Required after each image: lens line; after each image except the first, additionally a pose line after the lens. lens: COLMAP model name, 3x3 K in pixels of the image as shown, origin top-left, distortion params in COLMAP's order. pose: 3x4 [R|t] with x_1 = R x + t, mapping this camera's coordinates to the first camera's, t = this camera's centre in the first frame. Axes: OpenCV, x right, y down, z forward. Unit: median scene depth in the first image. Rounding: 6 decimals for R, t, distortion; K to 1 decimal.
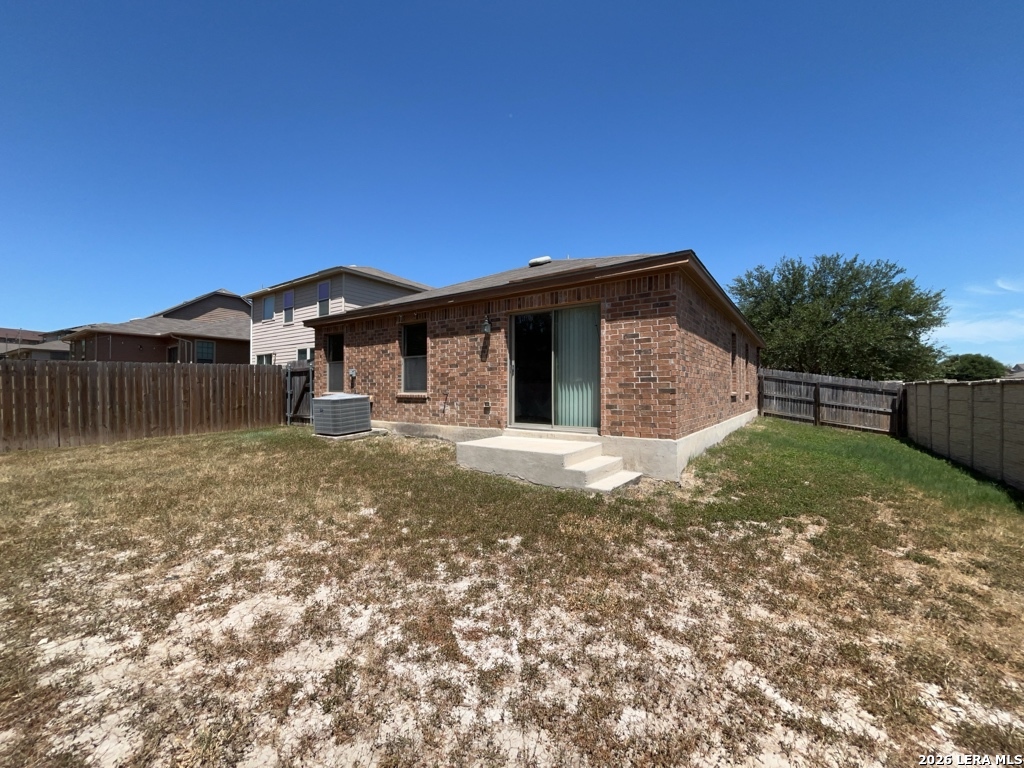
lens RADIAL K [[422.5, 0, 510.7], [0, 422.5, 389.4], [0, 0, 1]] dist [-0.008575, 0.001418]
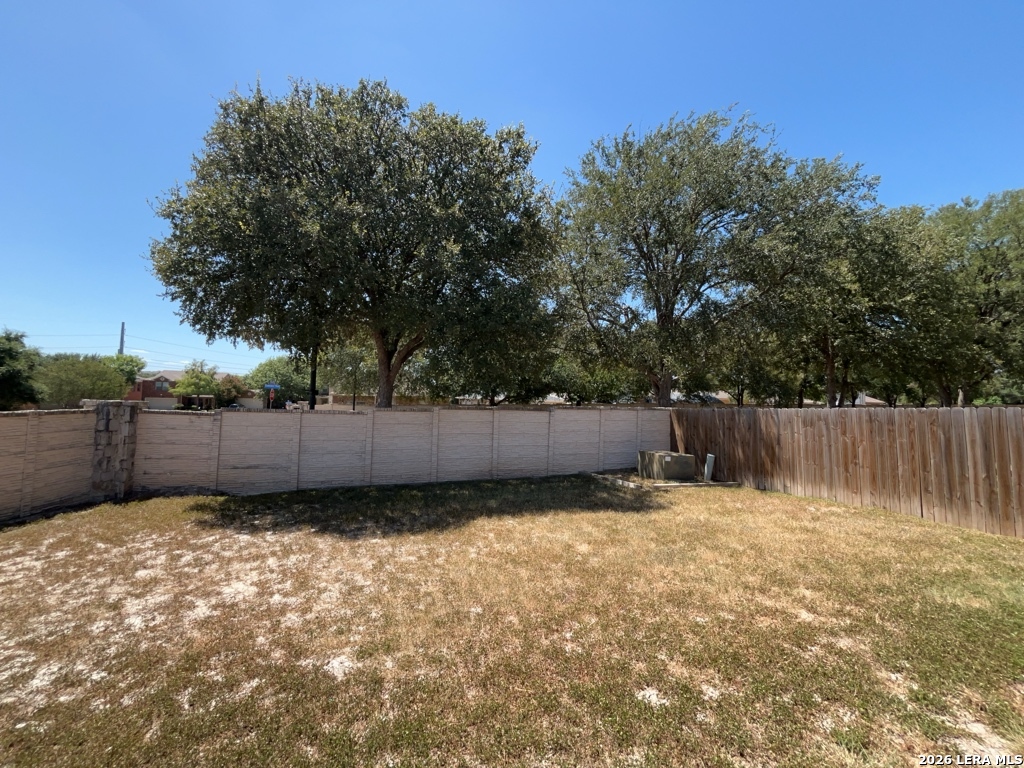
lens RADIAL K [[422.5, 0, 516.6], [0, 422.5, 384.6], [0, 0, 1]] dist [-0.008575, 0.001418]
pose [[-0.592426, -0.045544, -0.804336, 0.034051], [-0.027618, 0.998962, -0.036222, -0.151538], [0.805151, 0.000756, -0.593069, 2.134526]]
